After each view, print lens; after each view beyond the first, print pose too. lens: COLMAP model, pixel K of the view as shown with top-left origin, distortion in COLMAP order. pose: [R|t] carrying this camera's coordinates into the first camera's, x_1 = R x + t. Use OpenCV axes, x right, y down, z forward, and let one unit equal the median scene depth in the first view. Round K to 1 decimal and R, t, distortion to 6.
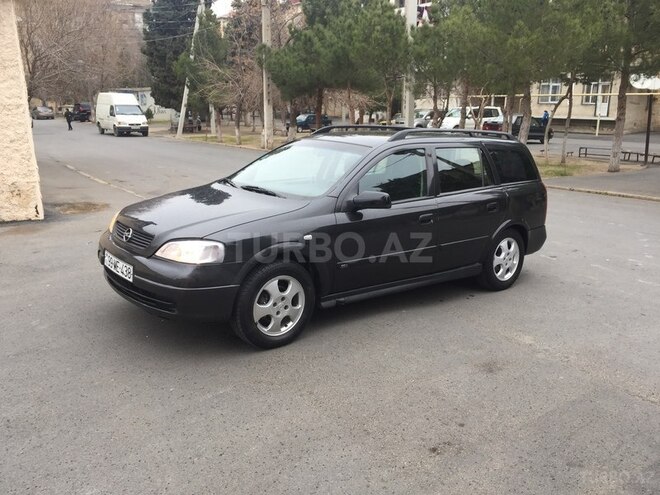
lens RADIAL K [[565.8, 0, 331.9], [0, 565.8, 249.1], [0, 0, 1]] dist [0.086605, -0.119151]
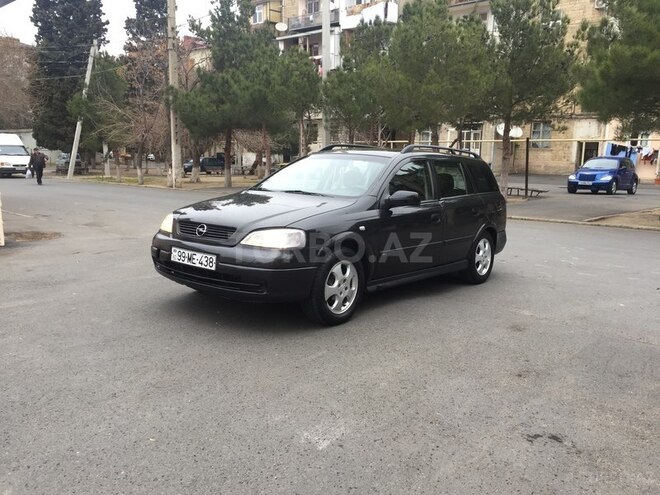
lens RADIAL K [[565.8, 0, 328.8], [0, 565.8, 245.1], [0, 0, 1]] dist [0.086605, -0.119151]
pose [[0.978551, -0.026093, 0.204347, -0.220650], [0.043704, 0.995661, -0.082151, 0.068016], [-0.201317, 0.089319, 0.975445, -0.078939]]
